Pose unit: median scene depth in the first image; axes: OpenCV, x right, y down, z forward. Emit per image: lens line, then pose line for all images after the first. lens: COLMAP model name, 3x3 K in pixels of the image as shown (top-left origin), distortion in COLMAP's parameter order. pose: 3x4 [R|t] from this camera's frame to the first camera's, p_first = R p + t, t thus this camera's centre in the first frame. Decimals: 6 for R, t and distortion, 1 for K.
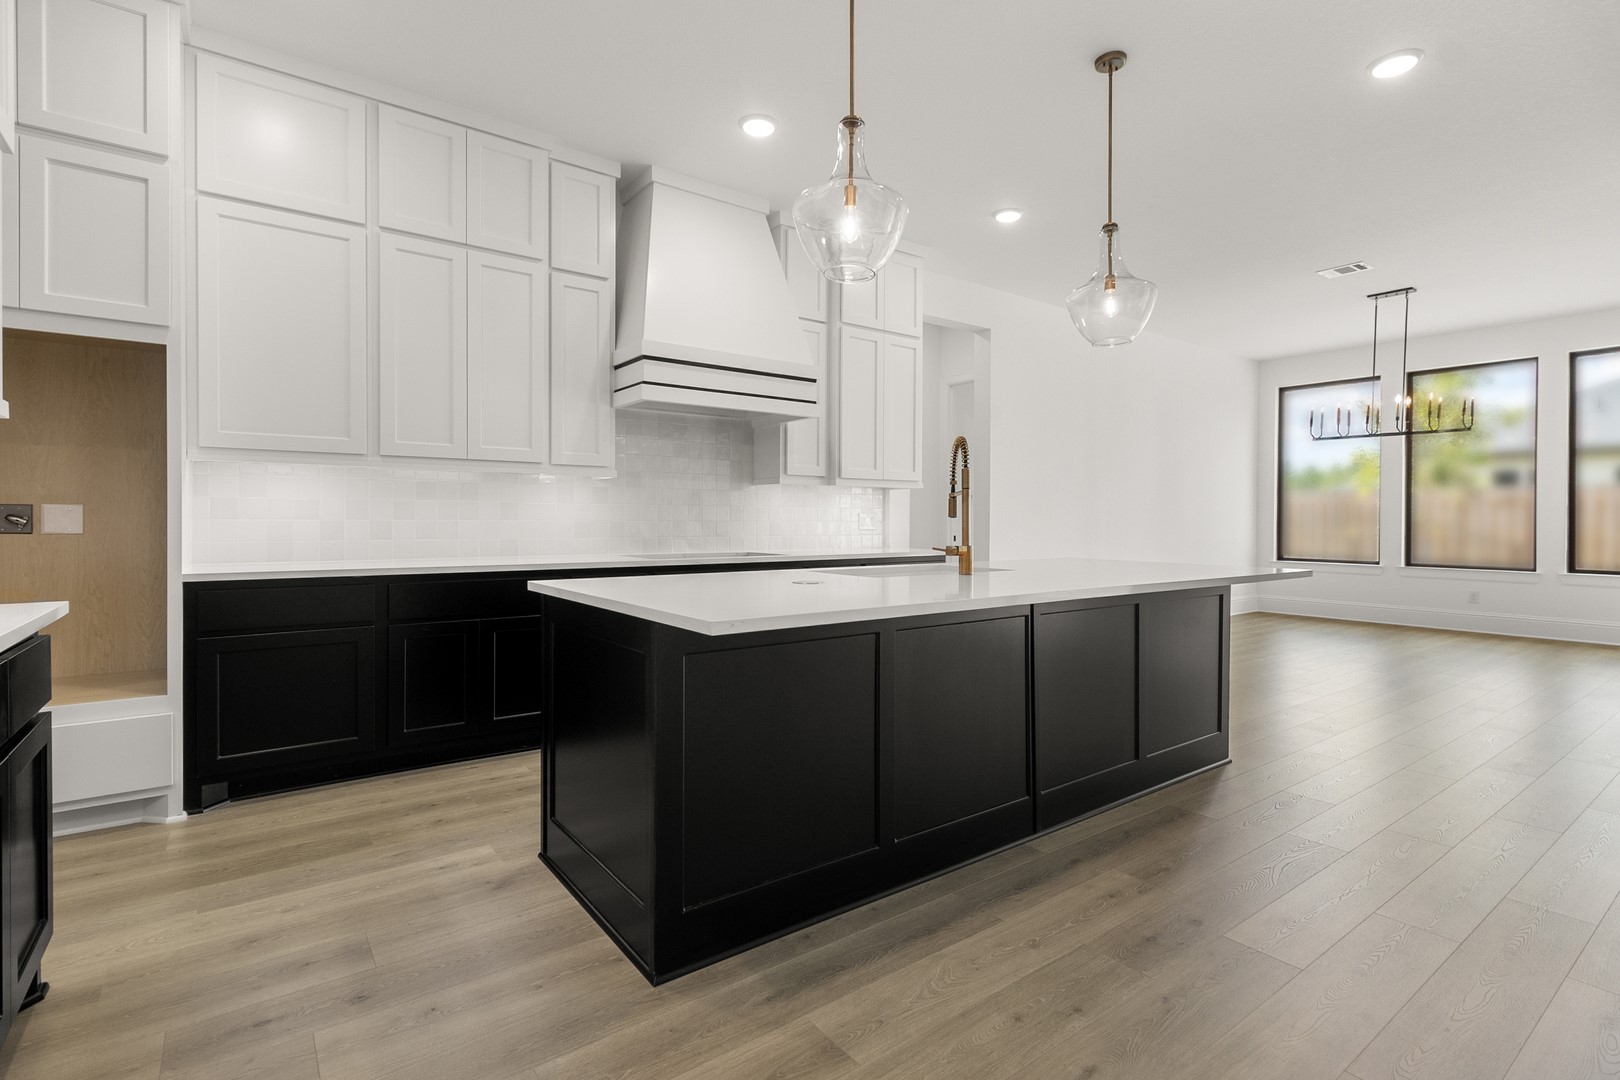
lens RADIAL K [[743.9, 0, 806.1], [0, 743.9, 524.4], [0, 0, 1]] dist [0.003403, 0.001138]
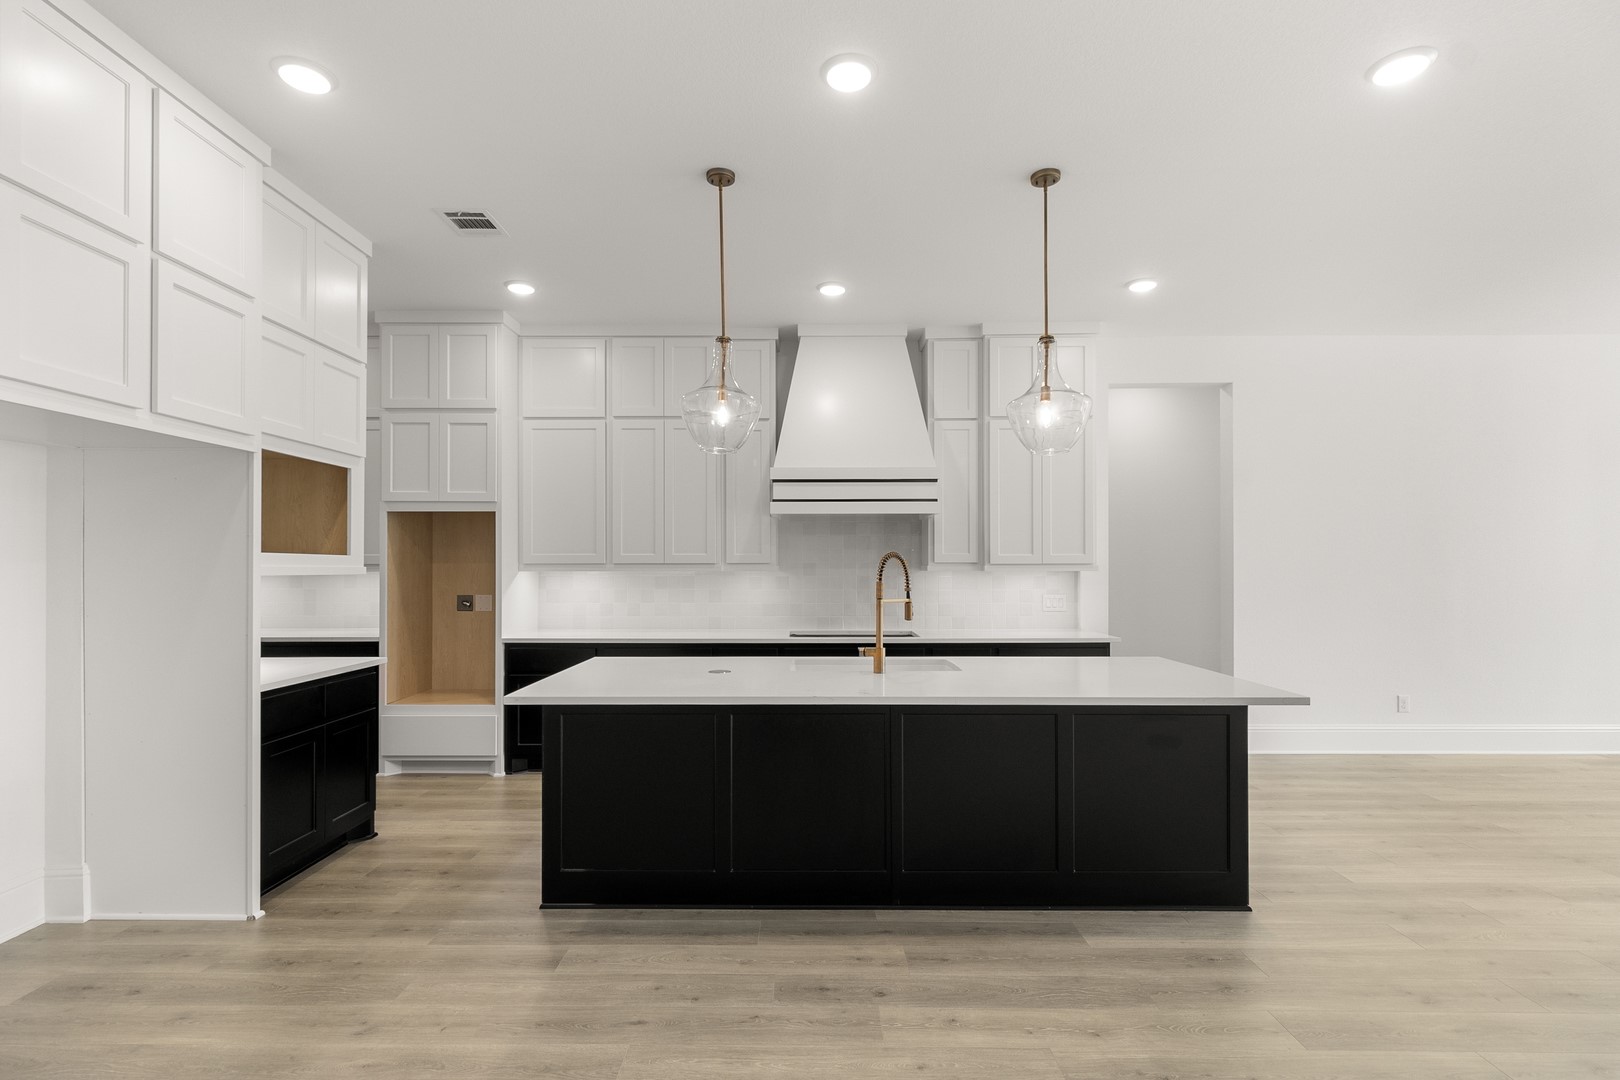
lens RADIAL K [[743.9, 0, 811.3], [0, 743.9, 564.6], [0, 0, 1]] dist [0.003403, 0.001138]
pose [[0.806866, -0.007851, -0.590683, 0.688078], [0.002575, 0.999949, -0.009773, -0.076300], [0.590729, 0.006364, 0.806845, -0.003870]]
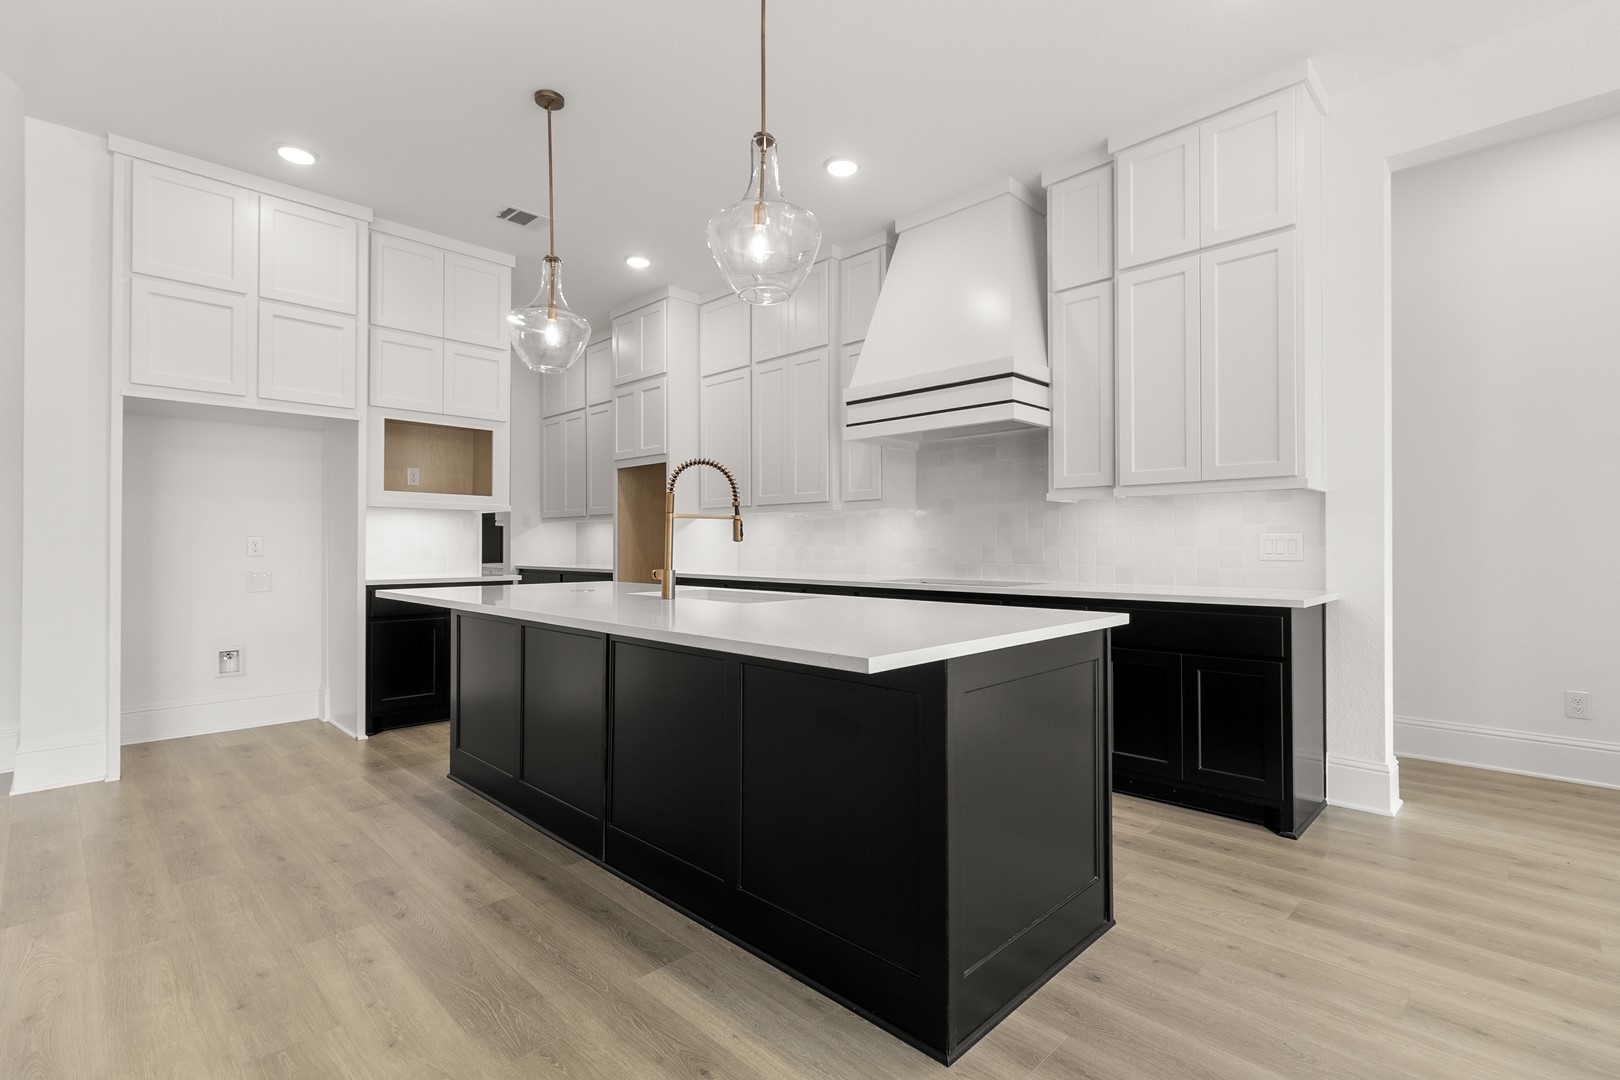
lens RADIAL K [[743.9, 0, 805.0], [0, 743.9, 539.1], [0, 0, 1]] dist [0.003403, 0.001138]
pose [[0.176033, -0.011803, -0.984313, 1.035962], [-0.003700, 0.999913, -0.012652, -0.001082], [0.984377, 0.005869, 0.175974, 0.845147]]
